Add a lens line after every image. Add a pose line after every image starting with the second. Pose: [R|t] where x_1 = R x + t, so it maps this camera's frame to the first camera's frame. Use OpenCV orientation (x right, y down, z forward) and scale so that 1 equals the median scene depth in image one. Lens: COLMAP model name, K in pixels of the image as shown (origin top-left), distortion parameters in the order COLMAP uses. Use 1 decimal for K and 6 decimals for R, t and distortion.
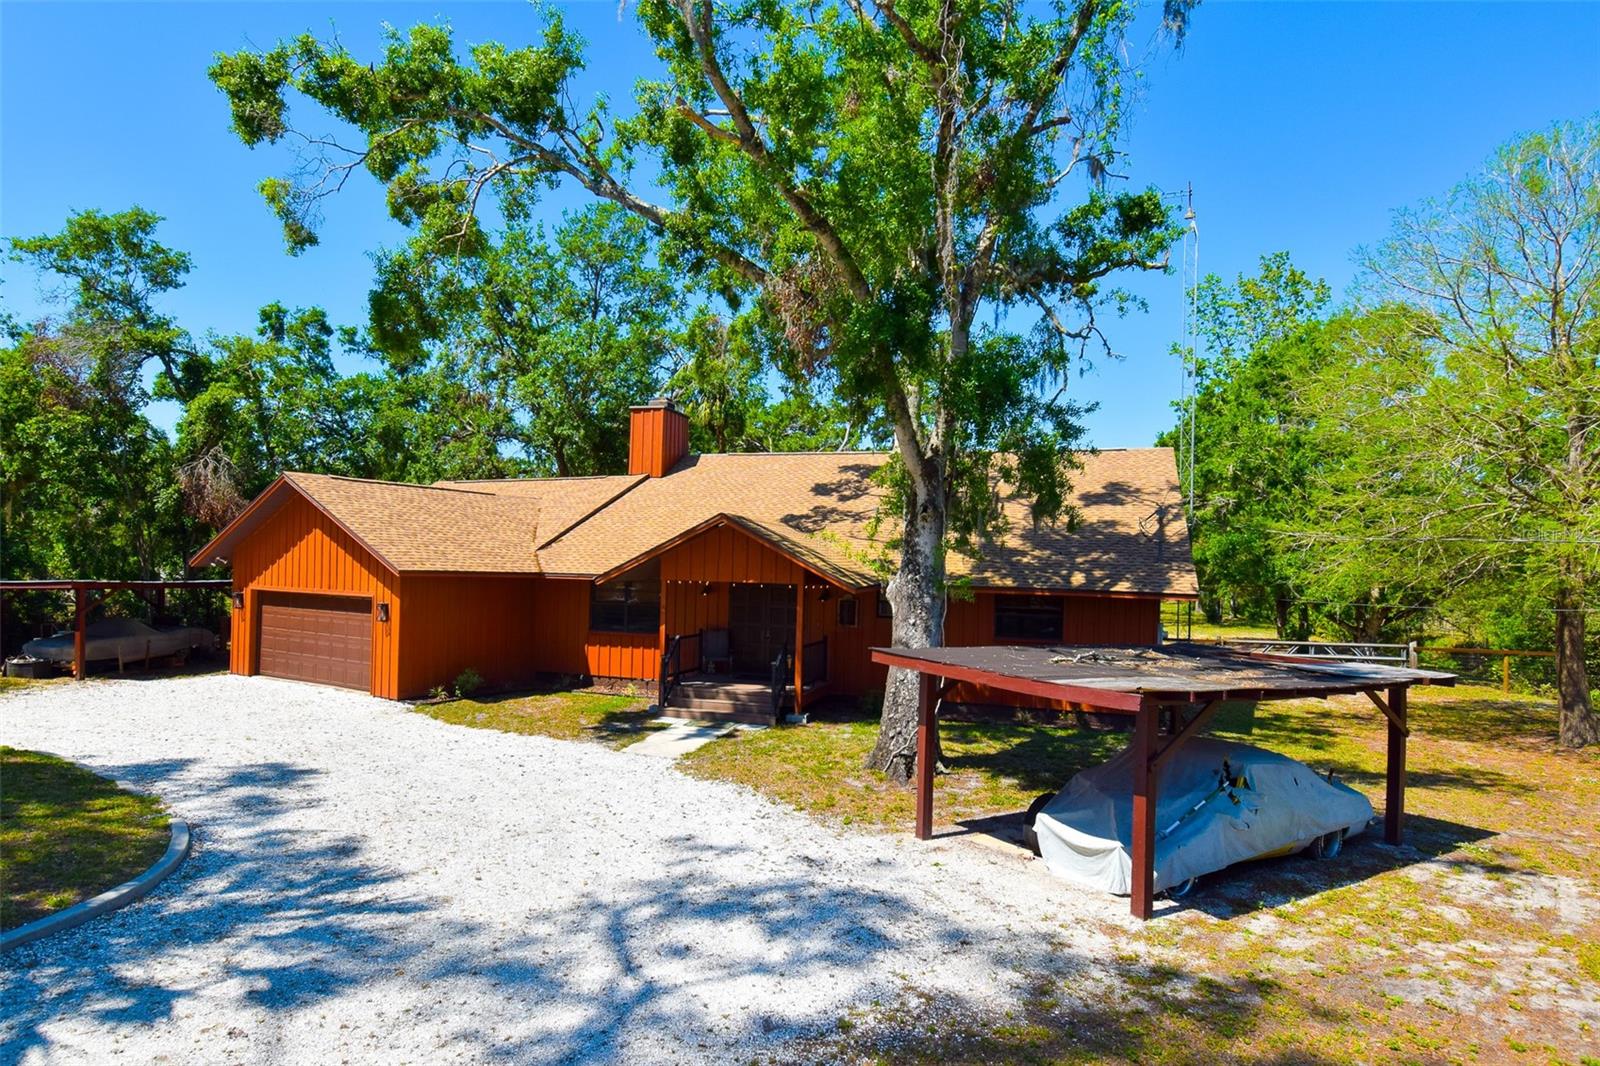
lens RADIAL K [[944.5, 0, 733.4], [0, 944.5, 572.0], [0, 0, 1]] dist [0.002143, -0.000231]
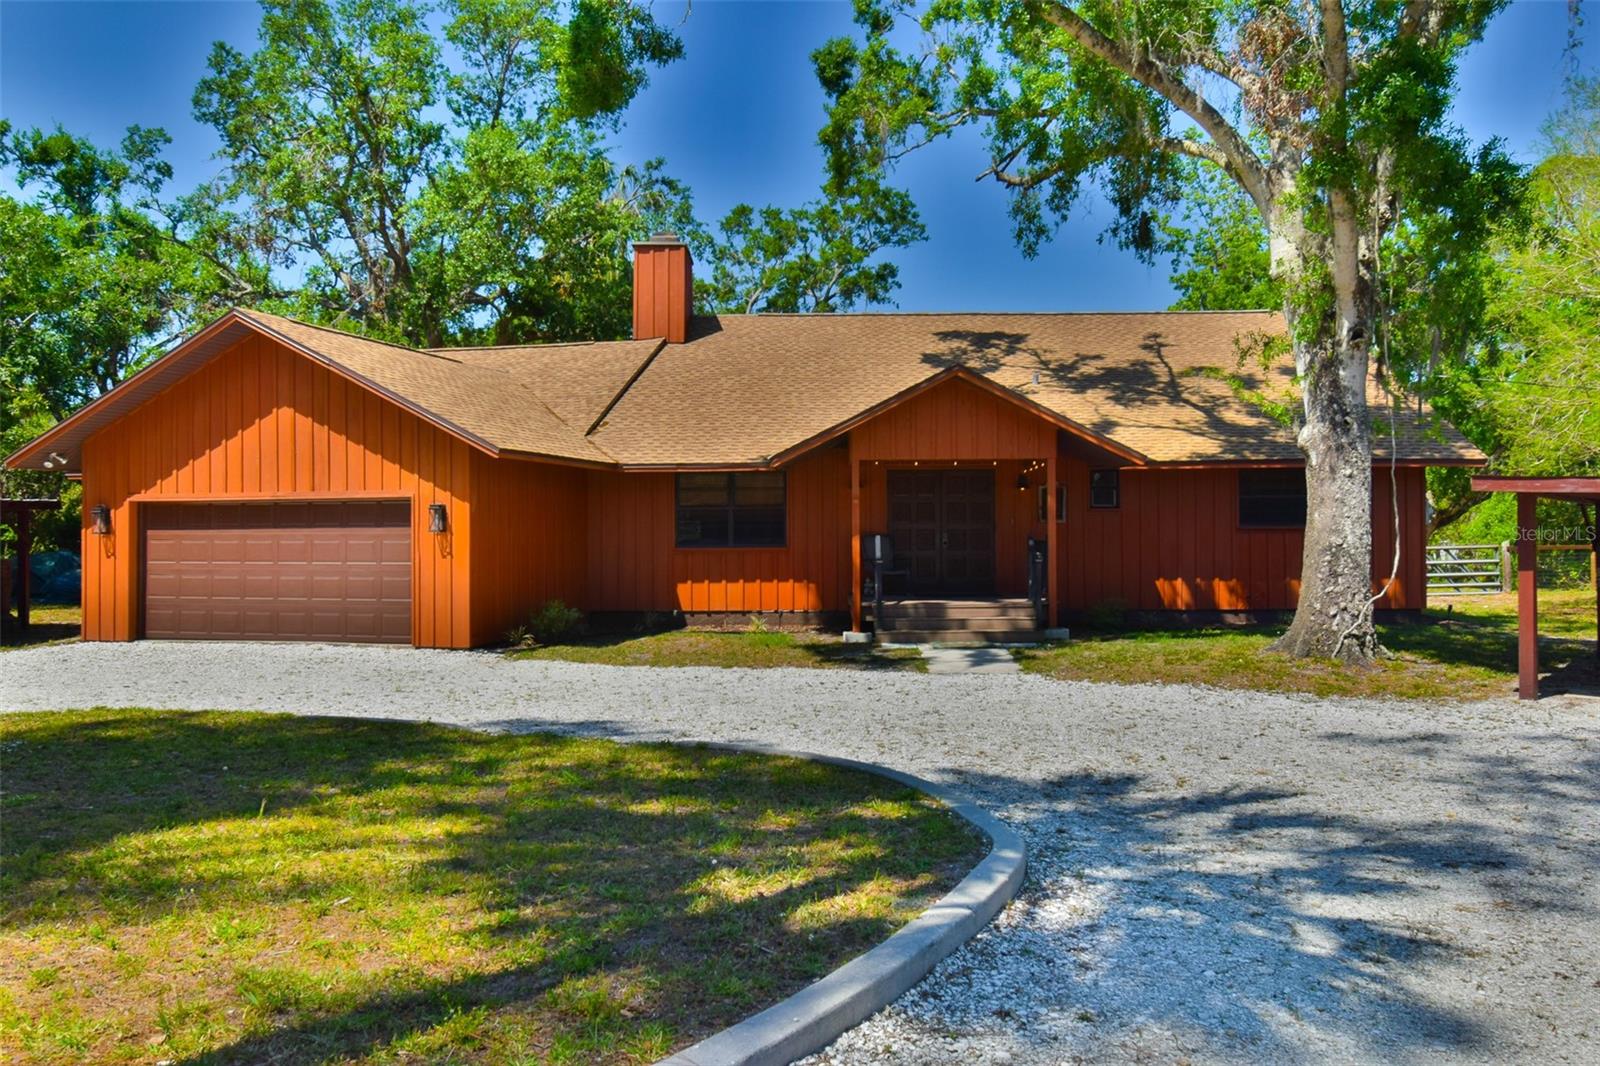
lens RADIAL K [[1313.0, 0, 799.1], [0, 1313.0, 540.3], [0, 0, 1]] dist [-0.011258, -0.005889]
pose [[0.948380, -0.032043, 0.315514, -0.380940], [0.031810, 0.999477, 0.005891, 0.054497], [-0.315538, 0.004450, 0.948903, 0.047307]]
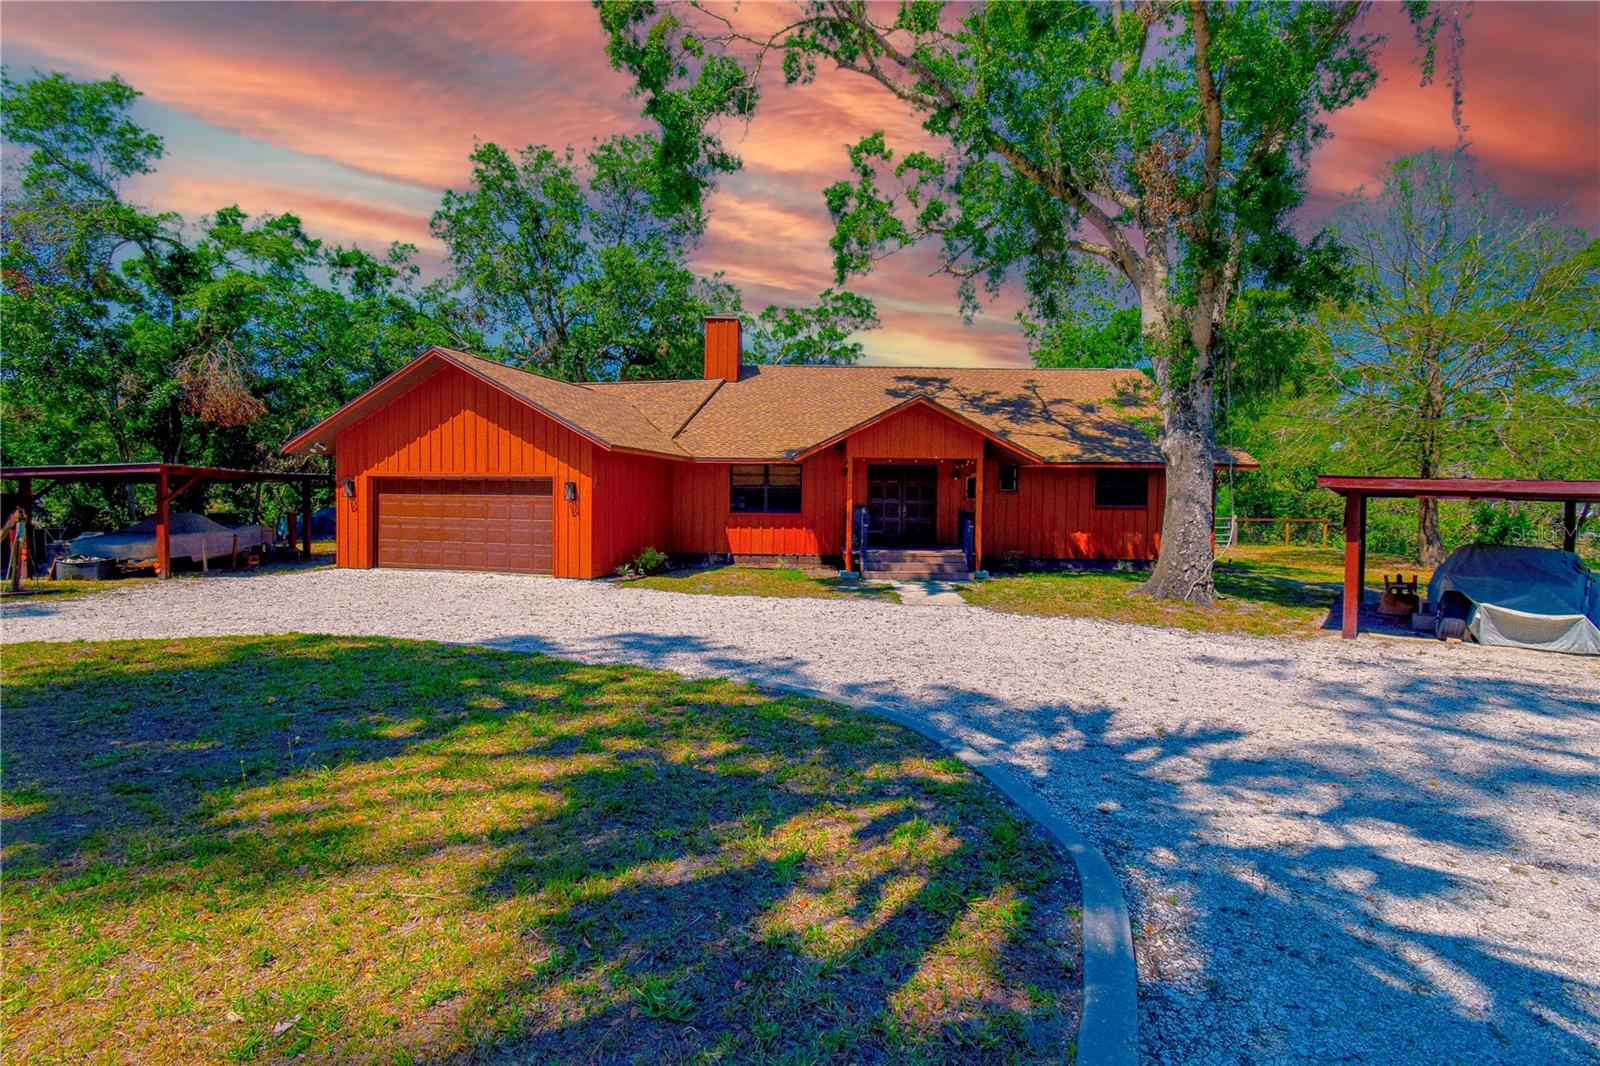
lens RADIAL K [[735.9, 0, 798.3], [0, 735.9, 526.4], [0, 0, 1]] dist [0.000759, -0.013286]
pose [[0.948207, -0.023609, 0.316775, -0.352324], [0.013099, 0.999292, 0.035265, 0.049925], [-0.317383, -0.029289, 0.947845, 0.181425]]
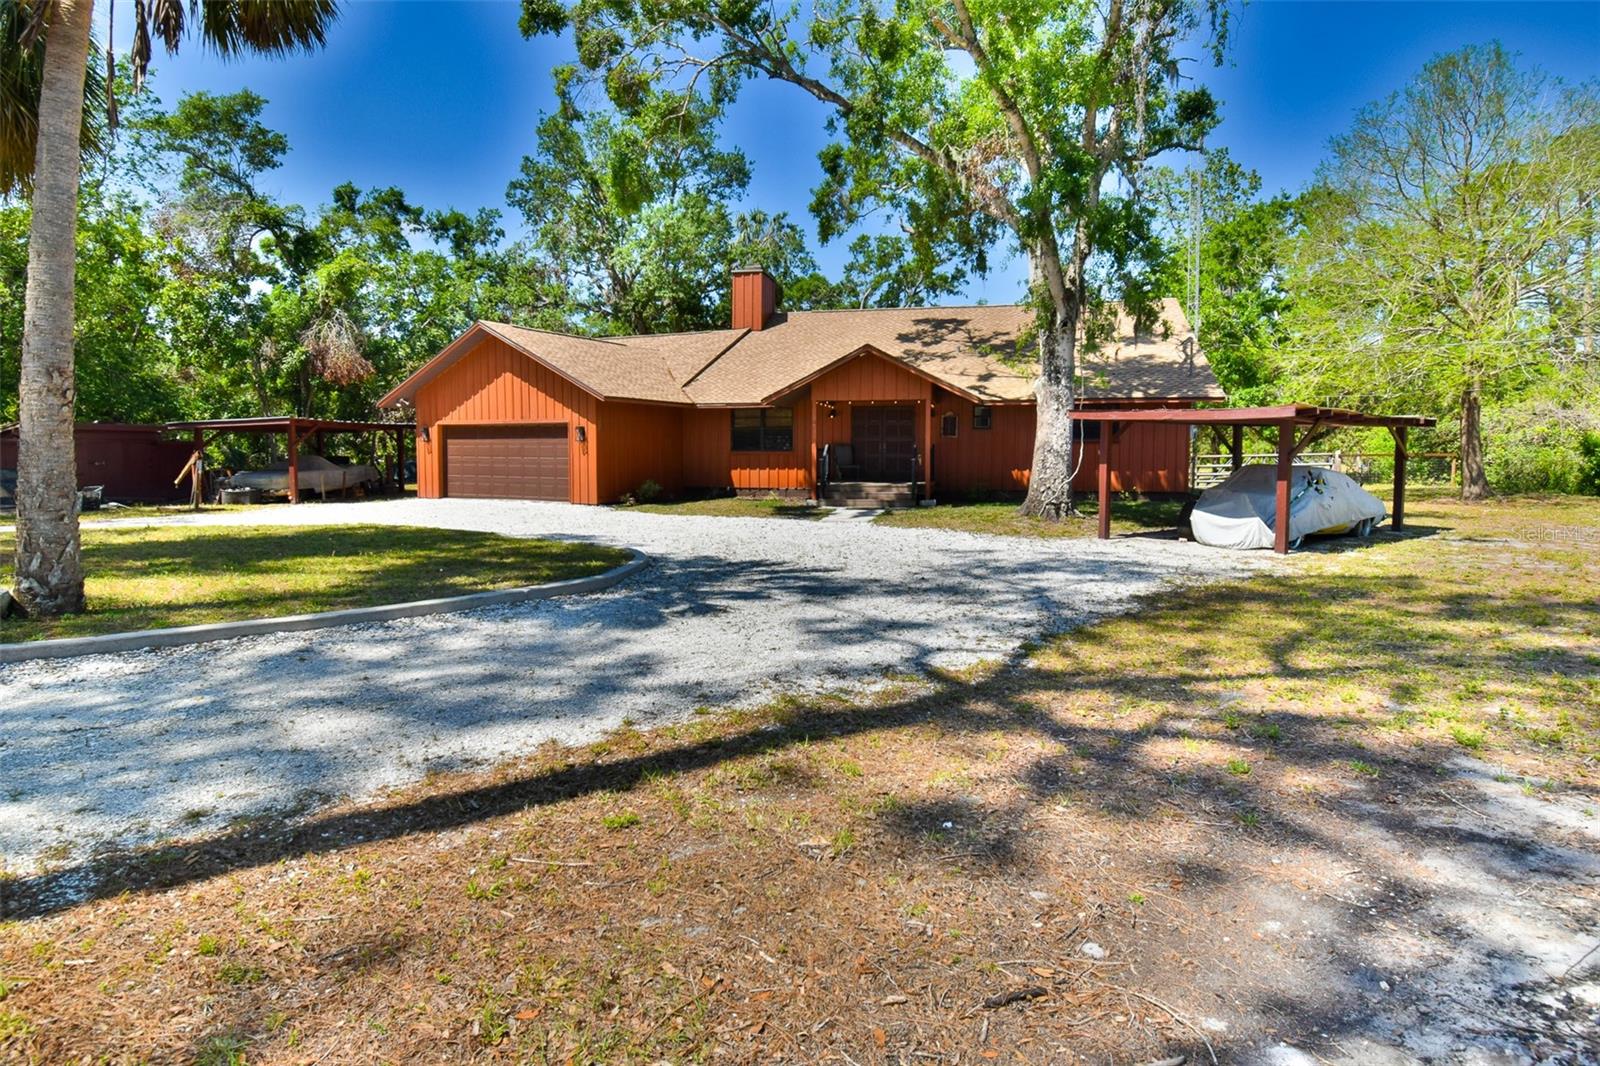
lens RADIAL K [[866.8, 0, 798.4], [0, 866.8, 494.3], [0, 0, 1]] dist [0.019158, 0.000114]
pose [[0.992470, -0.033616, 0.117788, -0.205295], [0.027726, 0.998299, 0.051288, 0.063727], [-0.119312, -0.047636, 0.991713, -0.130485]]
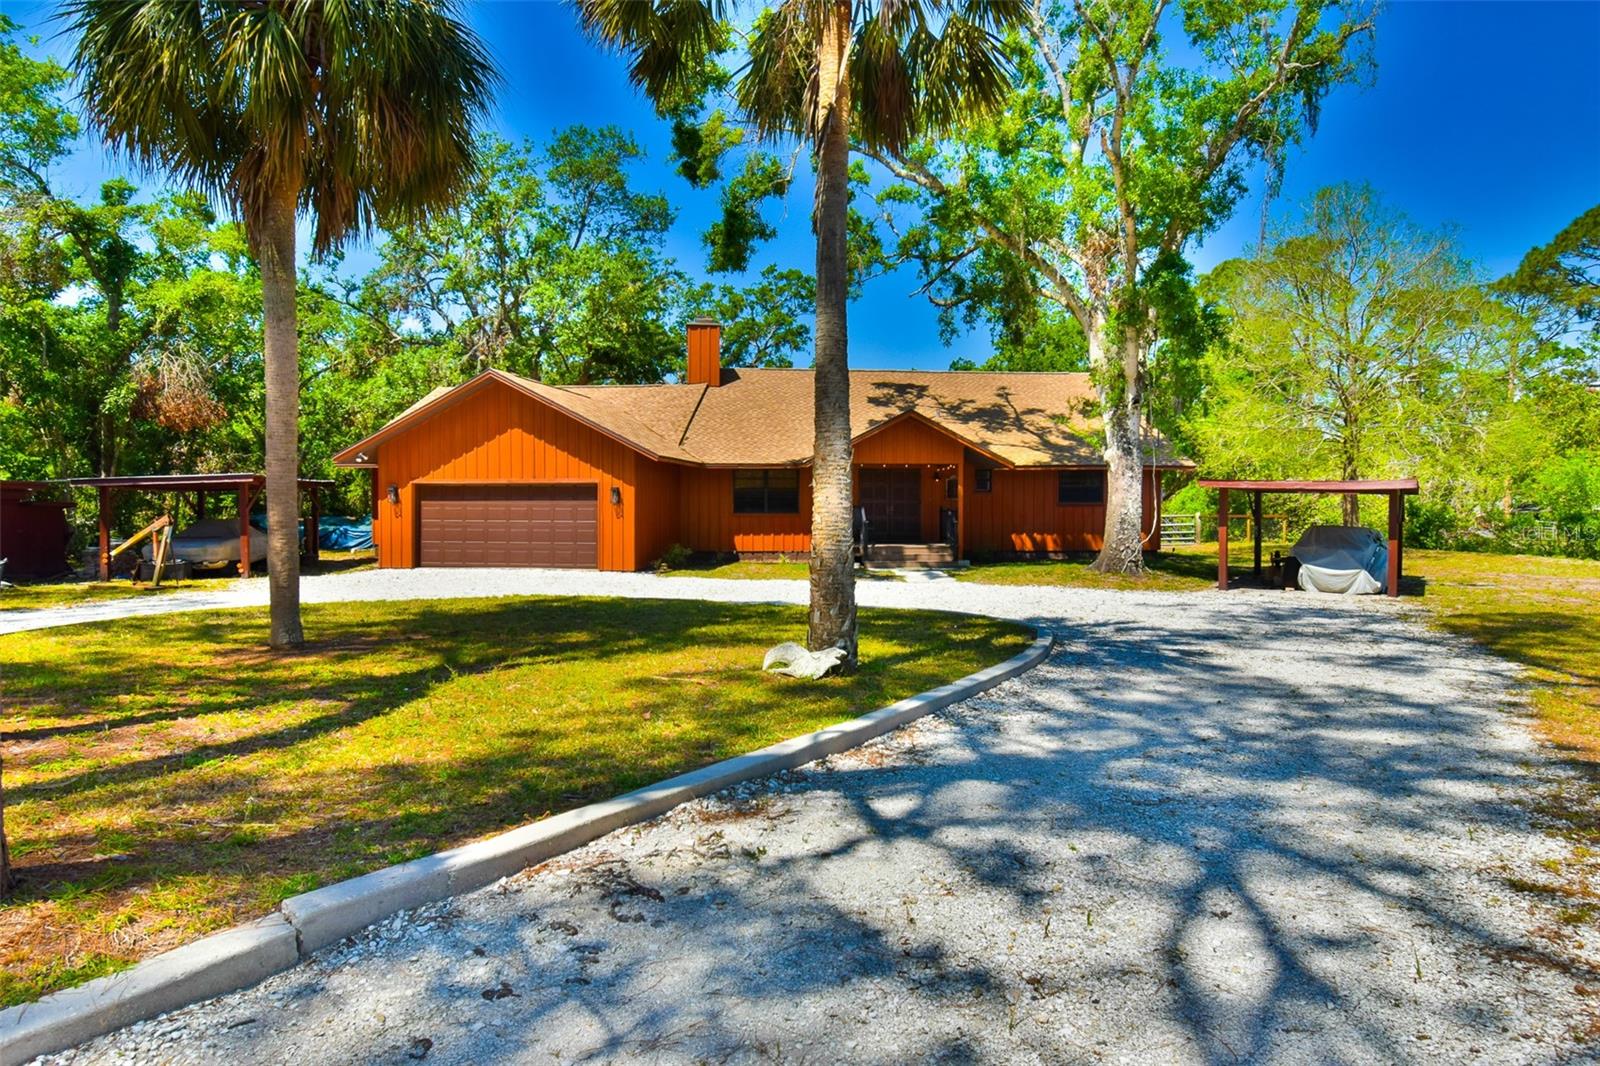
lens RADIAL K [[958.1, 0, 800.0], [0, 958.1, 533.0], [0, 0, 1]] dist [0.000771, -0.000409]
pose [[0.907043, -0.036478, 0.419454, -0.589197], [0.024877, 0.999143, 0.033095, 0.049334], [-0.420302, -0.019584, 0.907173, -0.116586]]
